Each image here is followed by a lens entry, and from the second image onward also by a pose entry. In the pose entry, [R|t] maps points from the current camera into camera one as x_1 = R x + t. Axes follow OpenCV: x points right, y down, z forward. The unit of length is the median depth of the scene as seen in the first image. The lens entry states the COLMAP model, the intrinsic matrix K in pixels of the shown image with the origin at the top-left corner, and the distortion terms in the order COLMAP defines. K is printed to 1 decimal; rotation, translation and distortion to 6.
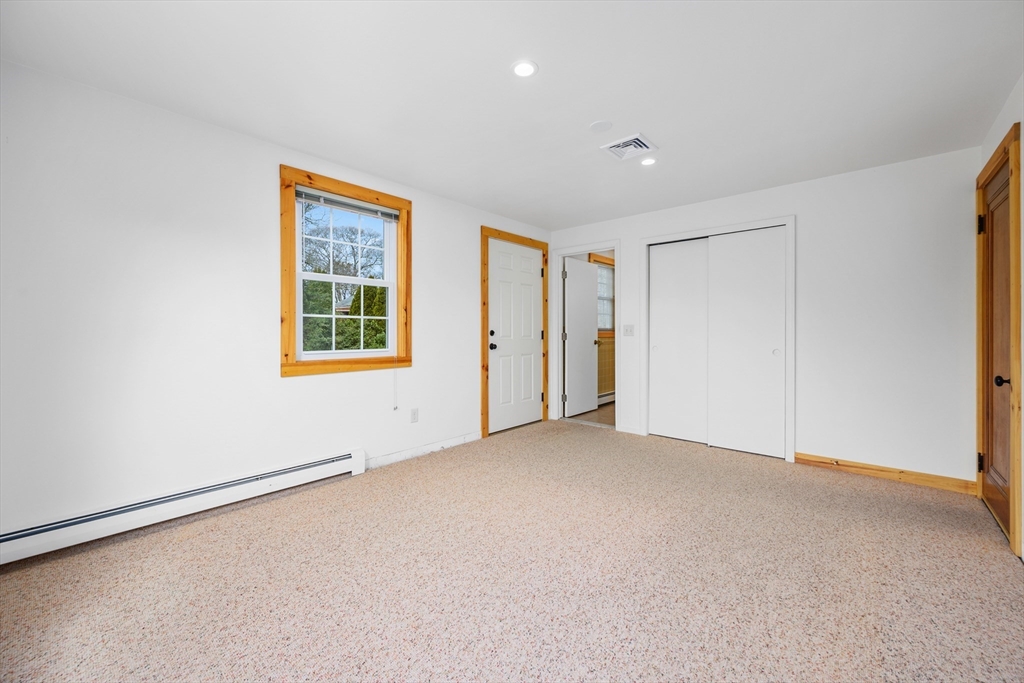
lens RADIAL K [[412.7, 0, 509.8], [0, 412.7, 335.6], [0, 0, 1]] dist [0.000692, -0.000605]
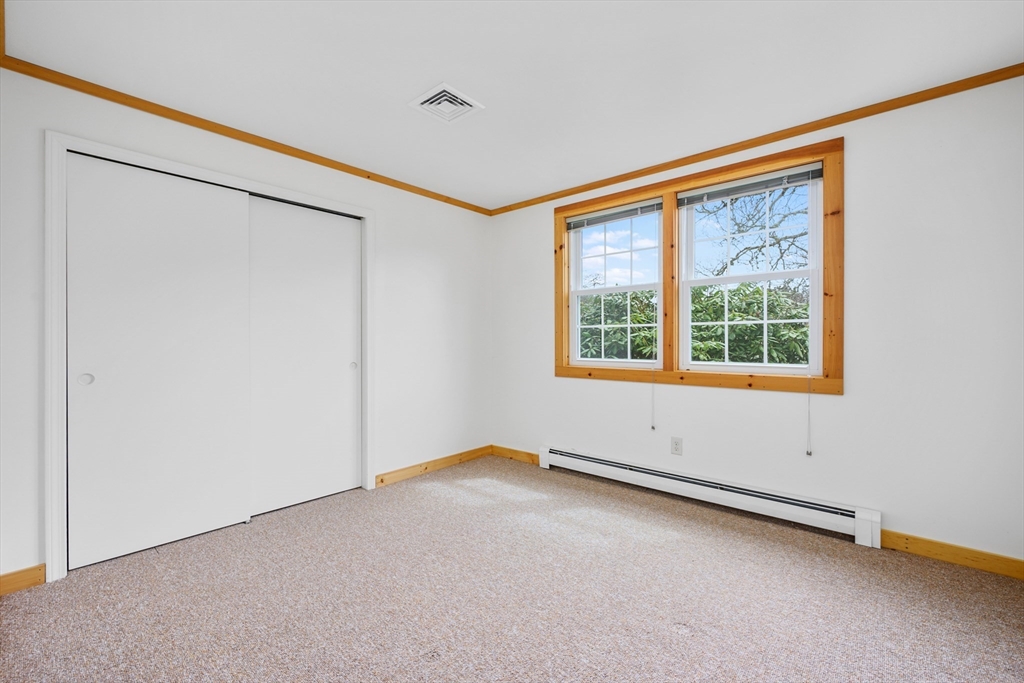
lens RADIAL K [[440.2, 0, 512.5], [0, 440.2, 343.5], [0, 0, 1]] dist [-0.010523, 0.000186]
pose [[0.007541, 0.005078, -0.999959, 0.439826], [-0.008231, 0.999954, 0.005016, -0.003423], [0.999938, 0.008192, 0.007582, 0.475301]]
